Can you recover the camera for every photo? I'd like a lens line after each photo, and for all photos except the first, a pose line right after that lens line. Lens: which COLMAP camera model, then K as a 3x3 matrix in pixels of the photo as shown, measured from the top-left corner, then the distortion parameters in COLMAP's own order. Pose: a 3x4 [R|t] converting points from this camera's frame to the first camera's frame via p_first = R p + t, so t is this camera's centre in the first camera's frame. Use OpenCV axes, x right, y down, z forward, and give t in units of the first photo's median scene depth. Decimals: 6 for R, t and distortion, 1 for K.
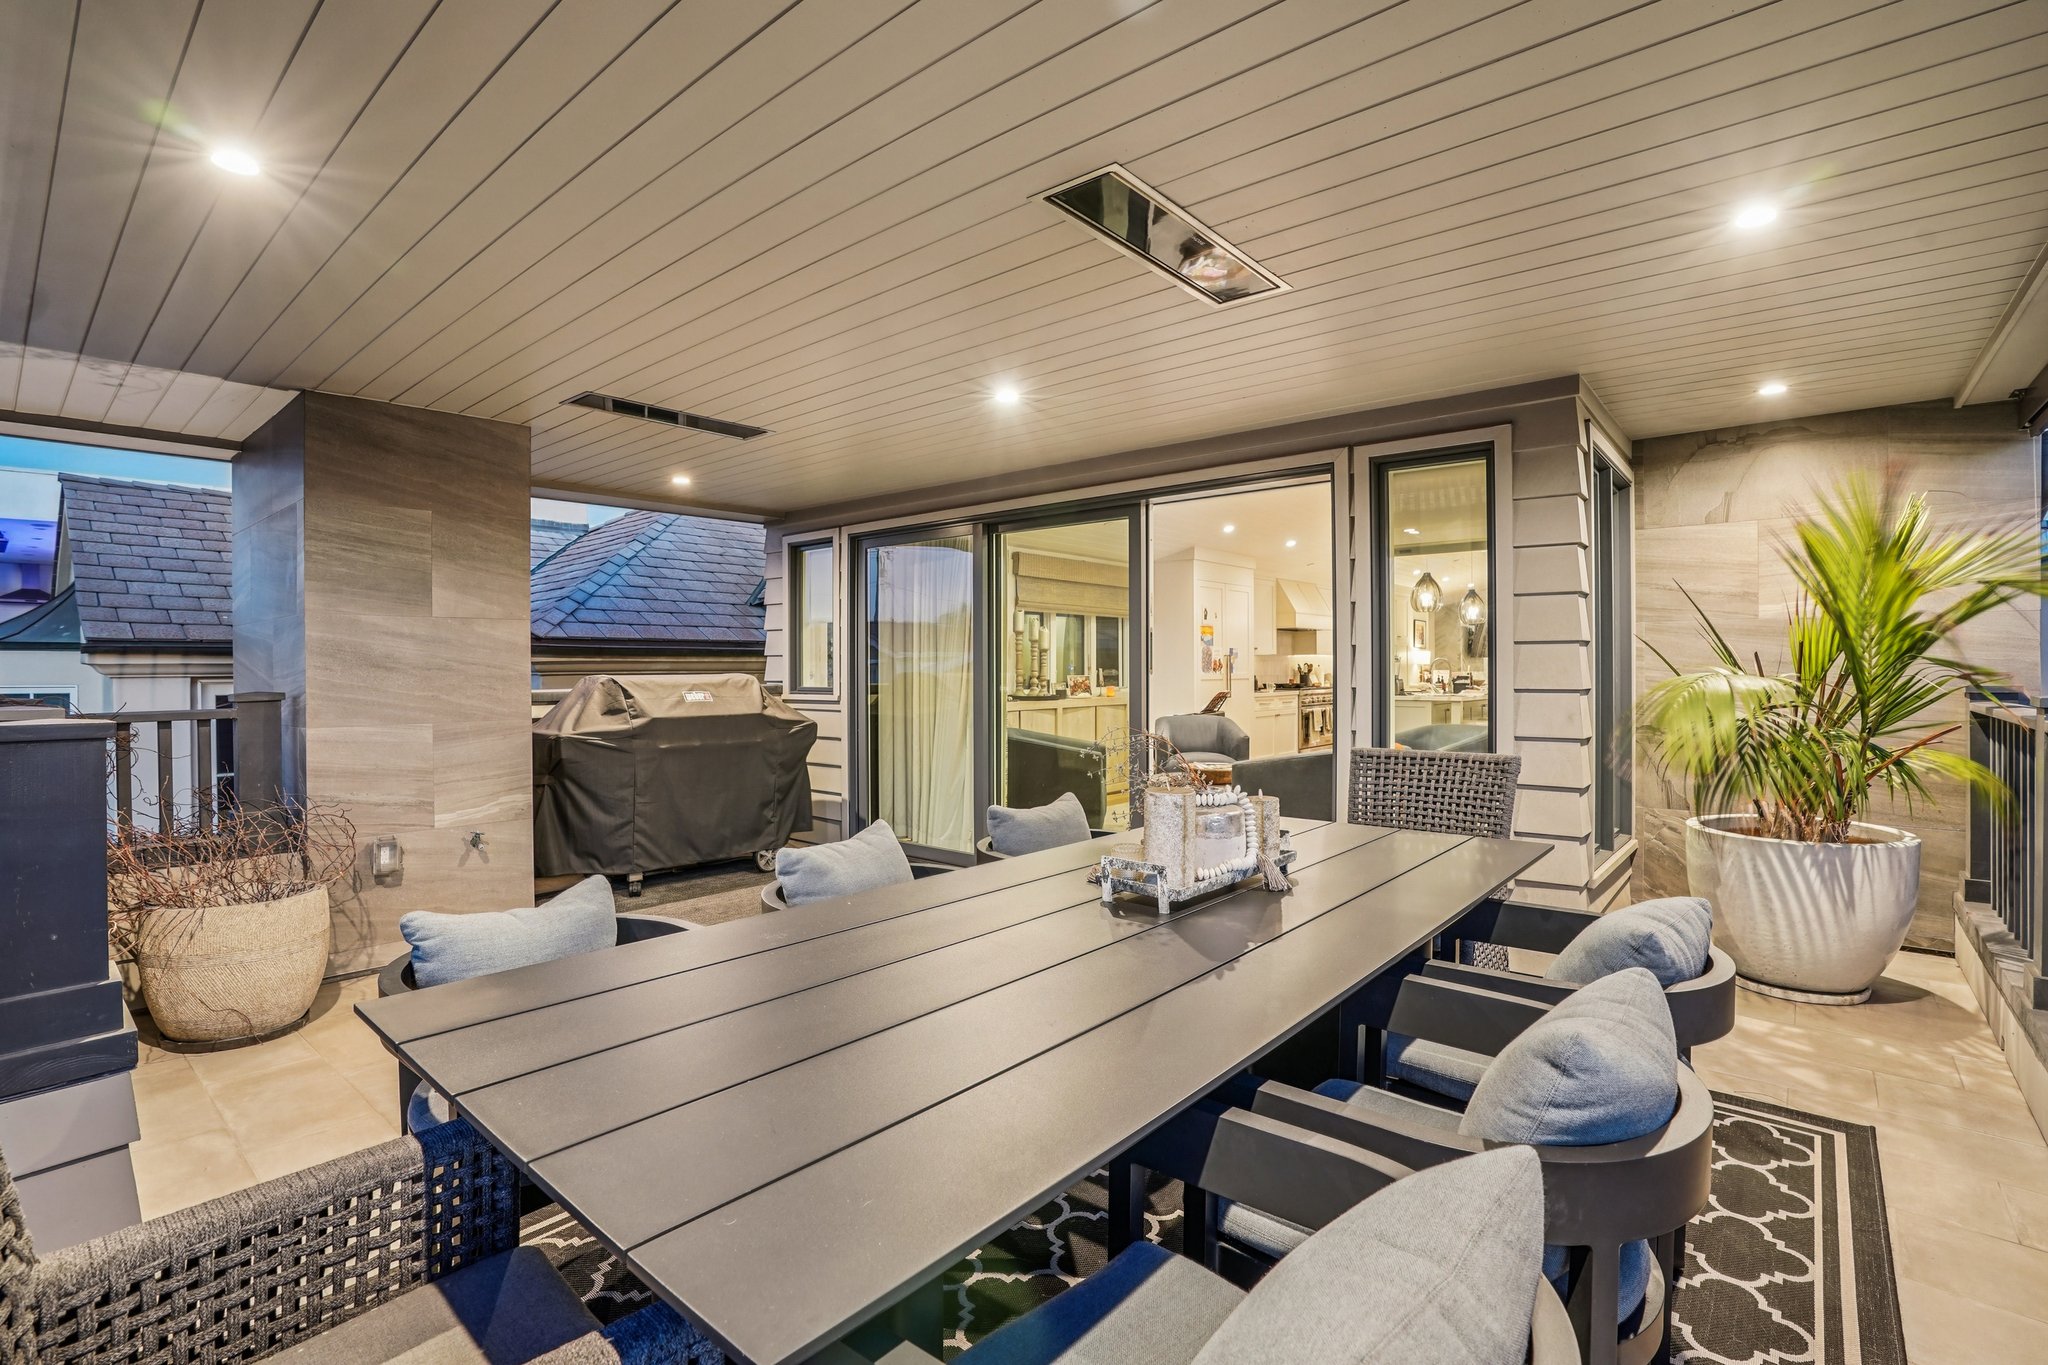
lens RADIAL K [[974.8, 0, 1014.0], [0, 974.8, 671.4], [0, 0, 1]] dist [-0.011470, 0.000895]
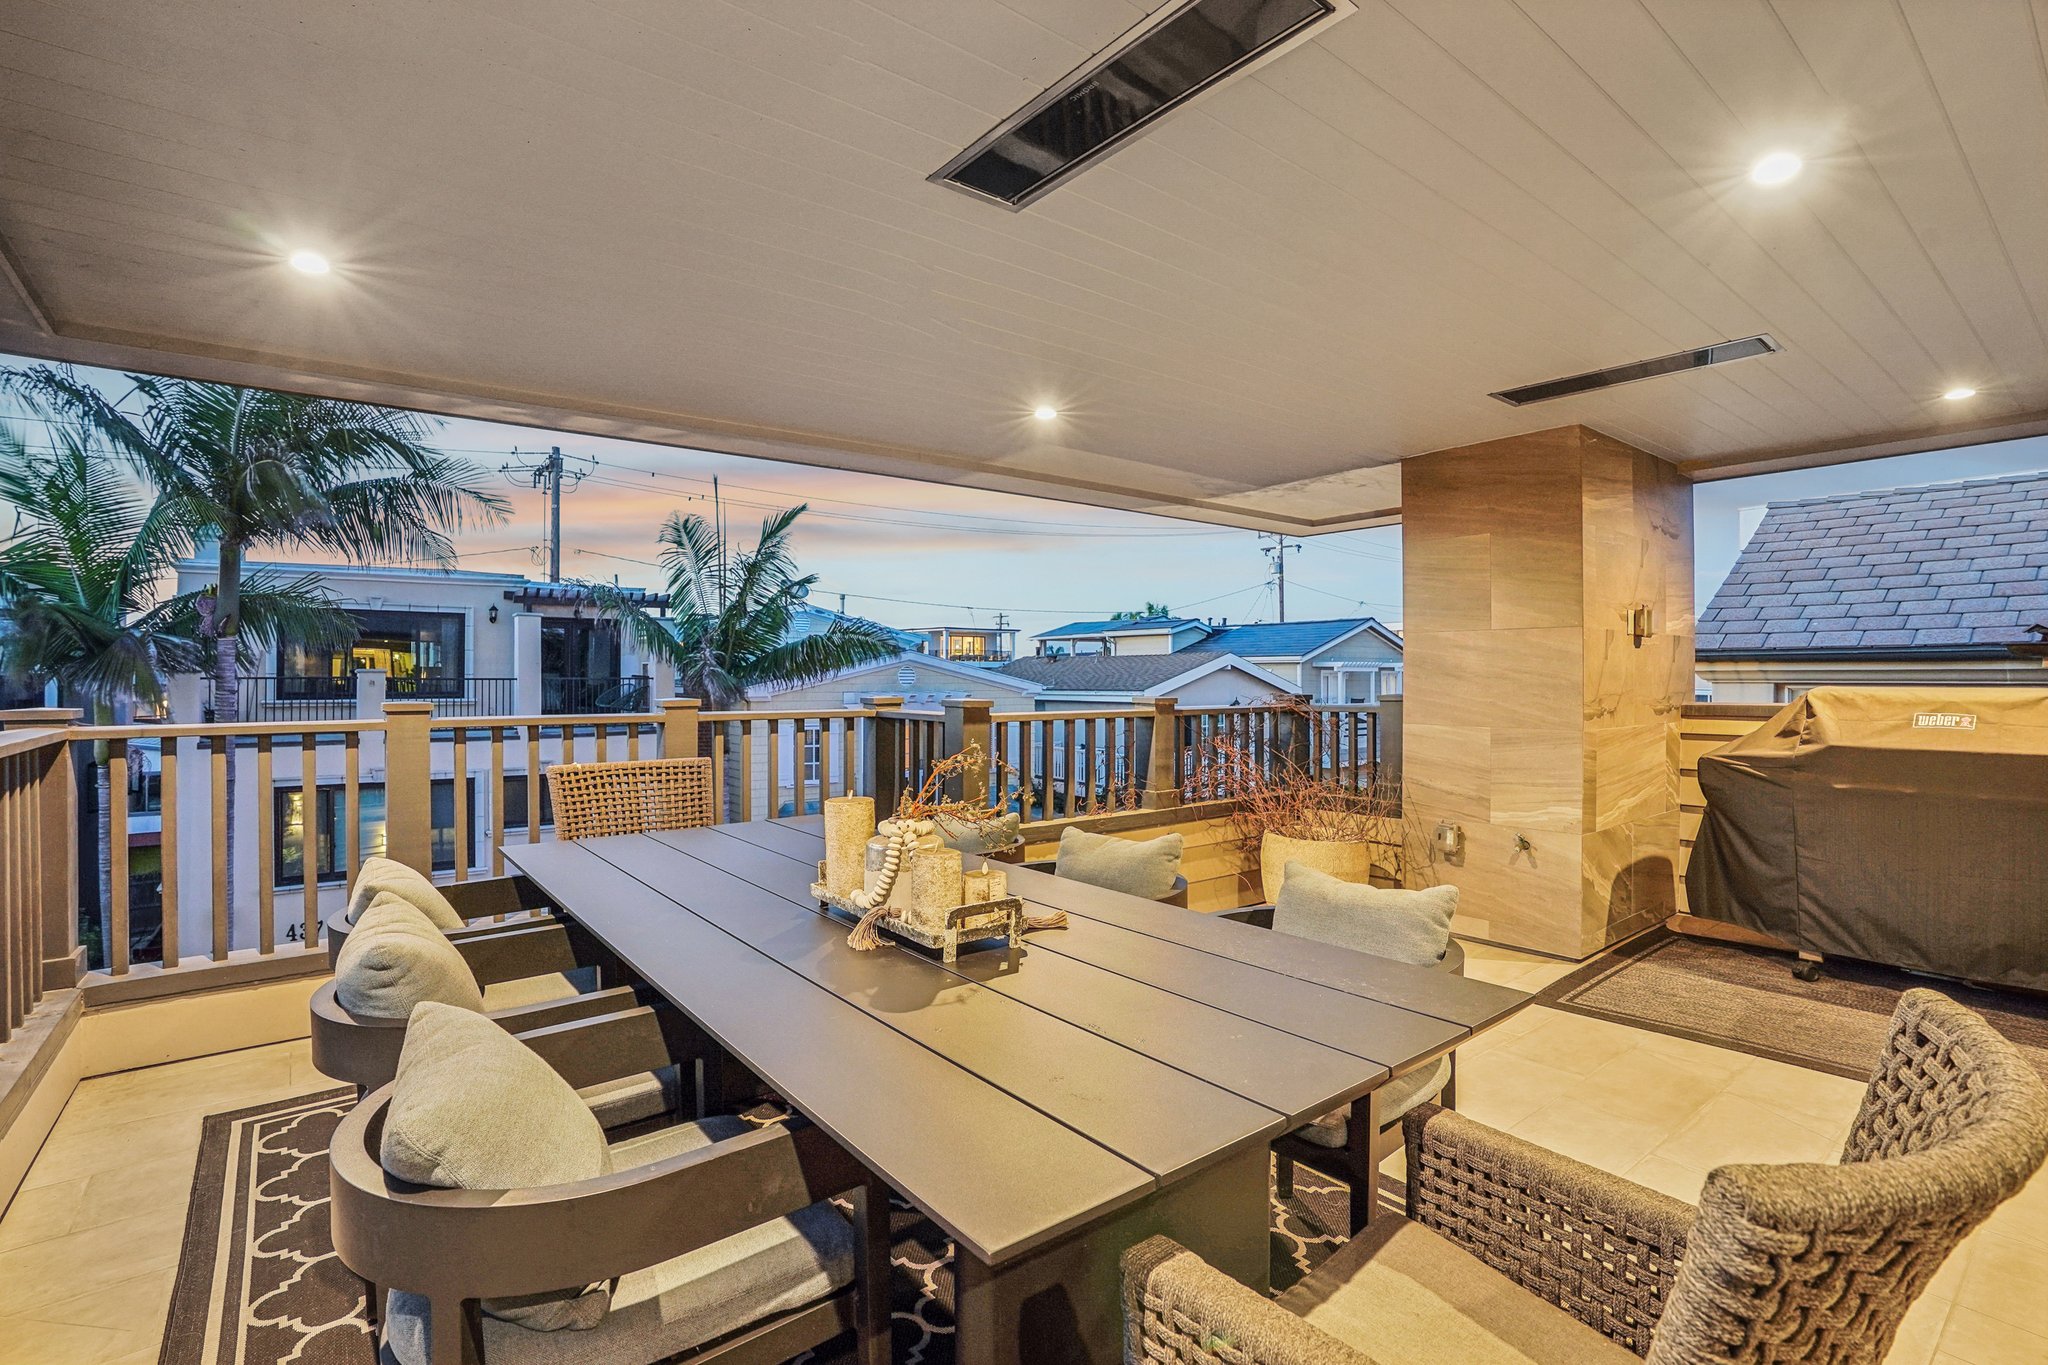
lens RADIAL K [[974.8, 0, 1014.0], [0, 974.8, 671.4], [0, 0, 1]] dist [-0.011470, 0.000895]
pose [[-0.175913, 0.000027, -0.984406, 0.558468], [-0.003299, 0.999994, 0.000616, -0.007984], [0.984400, 0.003356, -0.175912, 0.646902]]
